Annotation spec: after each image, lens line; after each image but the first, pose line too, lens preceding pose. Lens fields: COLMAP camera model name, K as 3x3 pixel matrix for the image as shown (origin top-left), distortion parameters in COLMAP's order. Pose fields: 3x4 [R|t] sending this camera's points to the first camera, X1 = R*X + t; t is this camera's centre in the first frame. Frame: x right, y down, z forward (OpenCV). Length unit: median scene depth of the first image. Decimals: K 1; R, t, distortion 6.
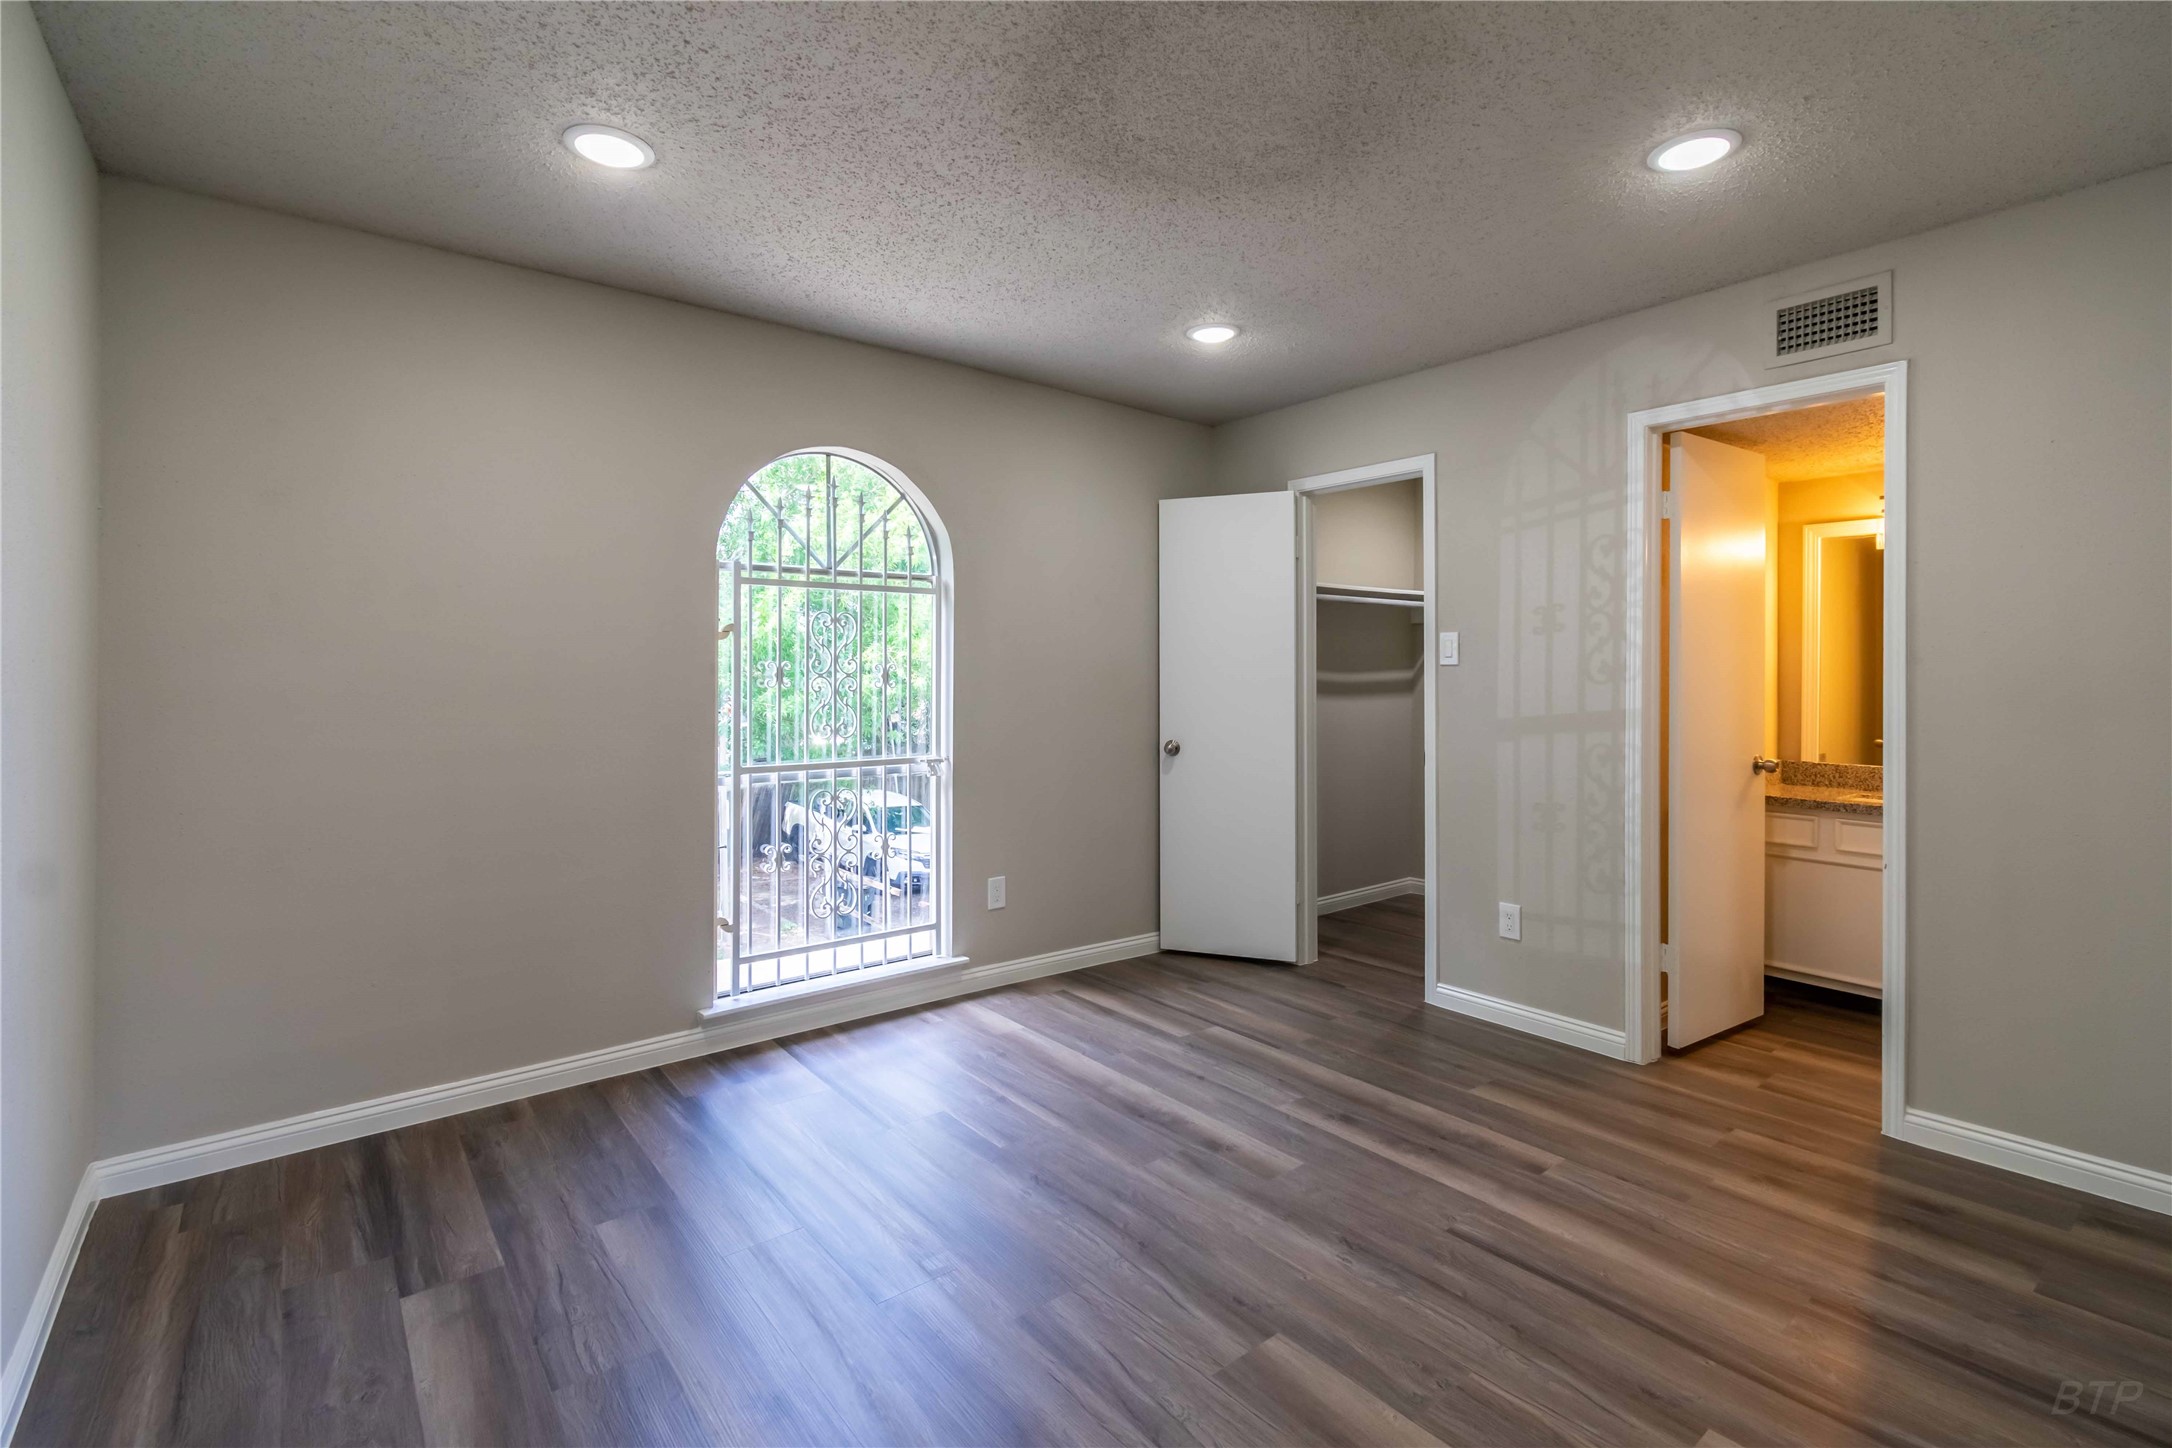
lens RADIAL K [[992.1, 0, 1093.6], [0, 992.1, 695.7], [0, 0, 1]] dist [0.002586, 0.000512]
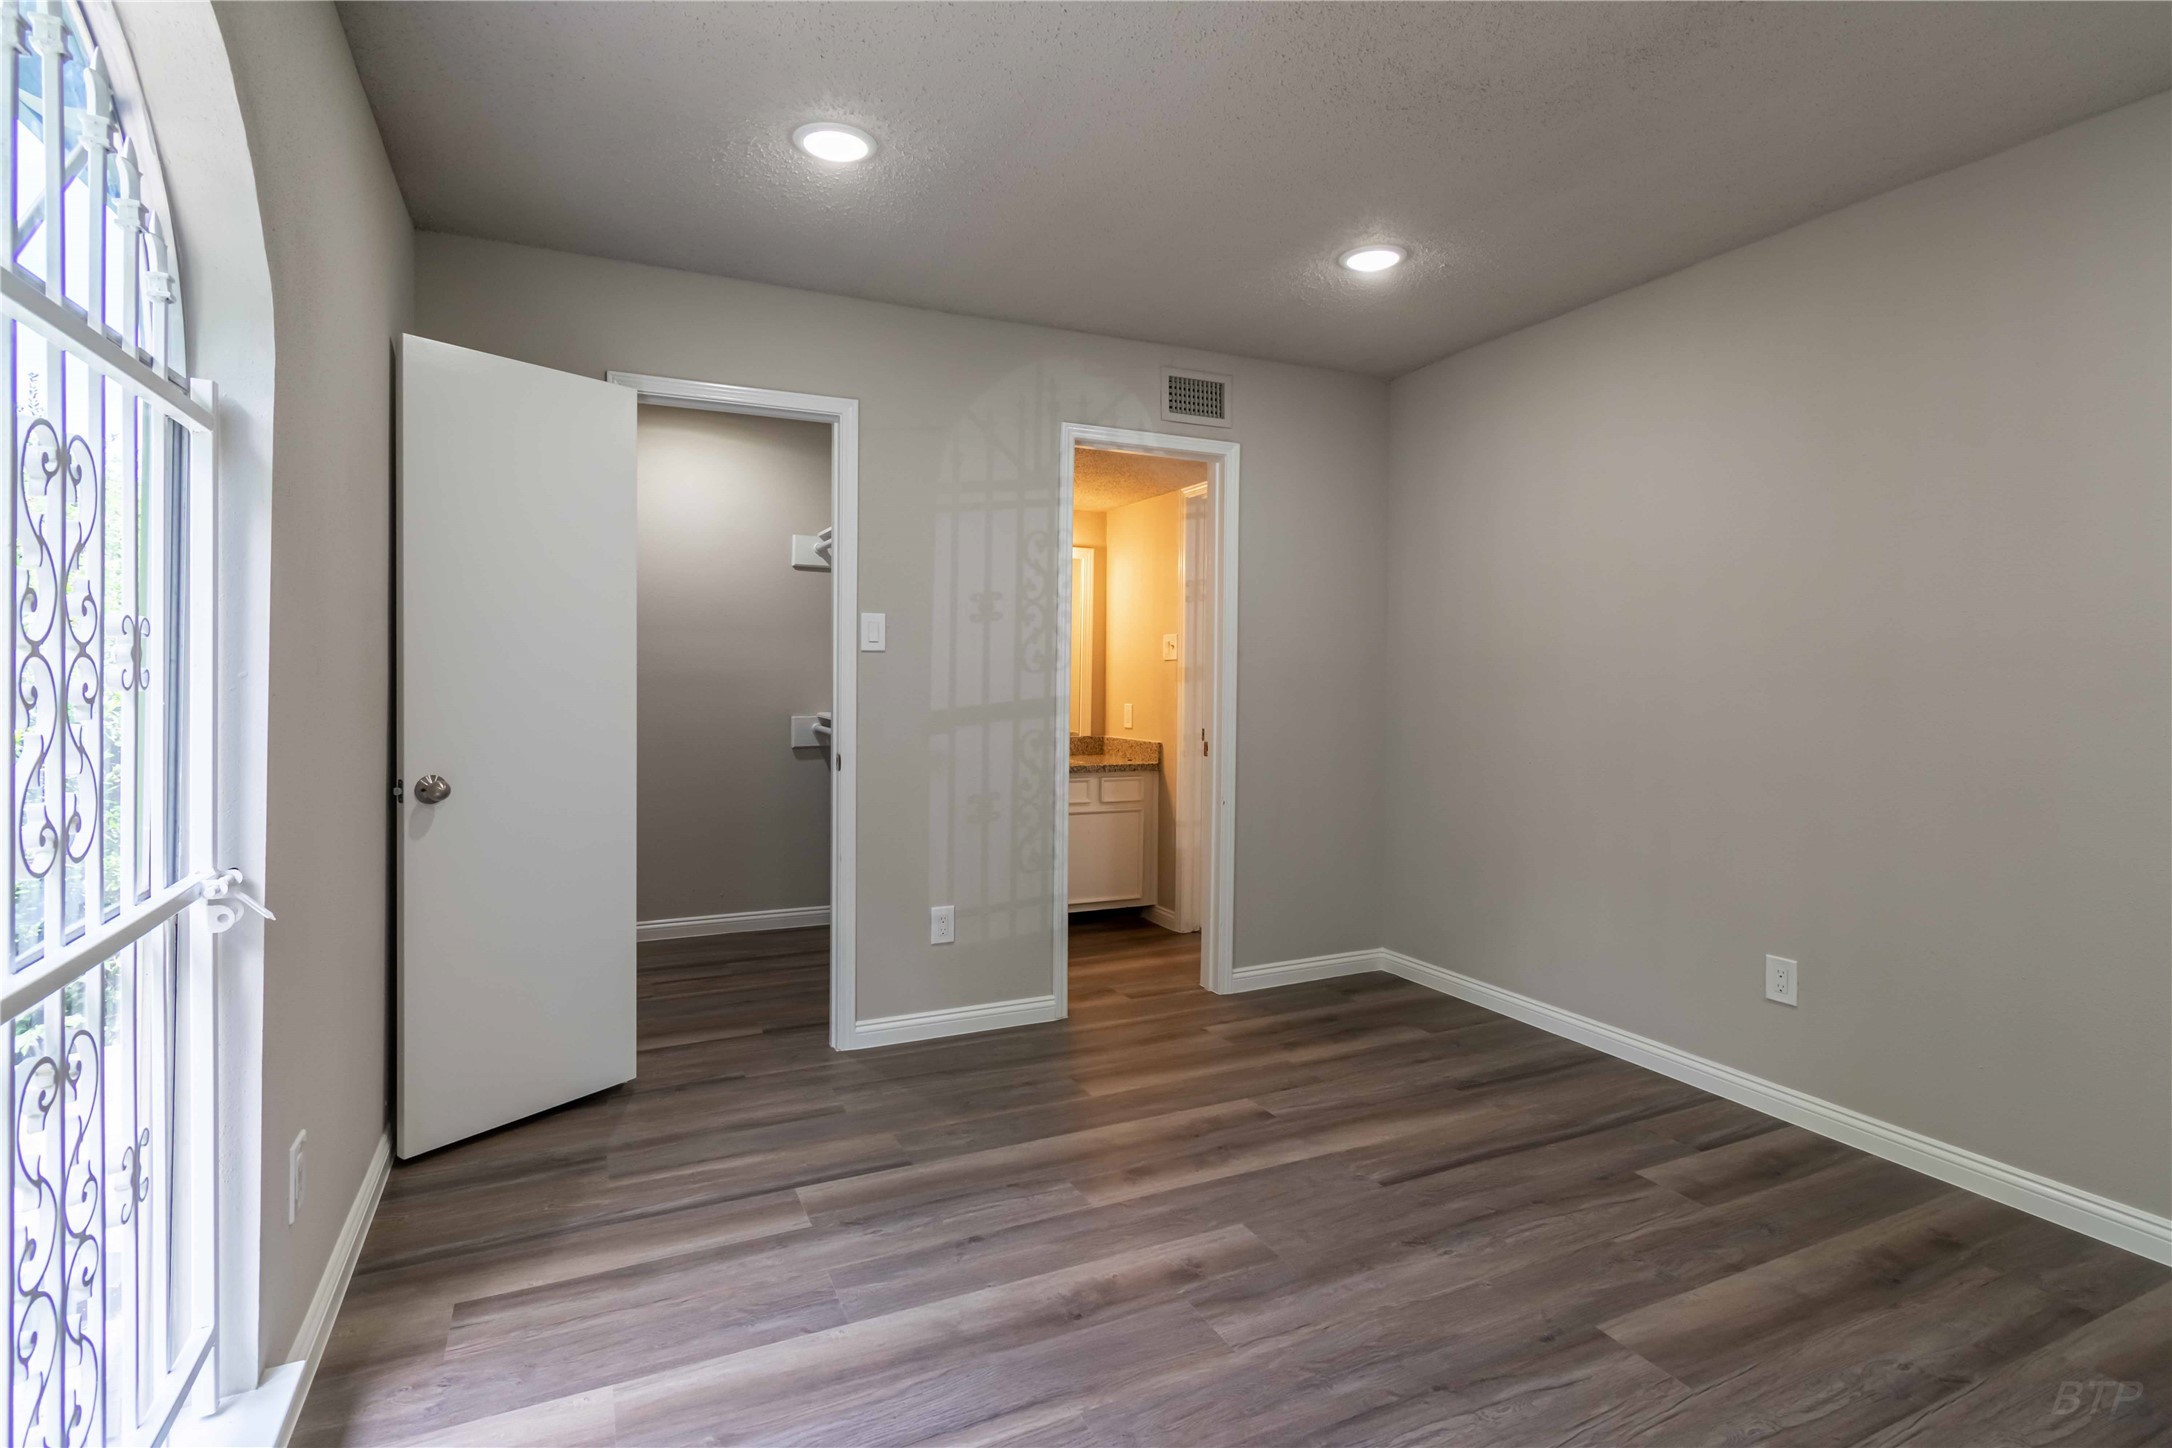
lens RADIAL K [[992.1, 0, 1093.6], [0, 992.1, 695.7], [0, 0, 1]] dist [0.002586, 0.000512]
pose [[0.253855, -0.024374, 0.966935, -0.490393], [0.011240, 0.999689, 0.022249, -0.010233], [-0.967177, 0.005220, 0.254050, 0.677992]]
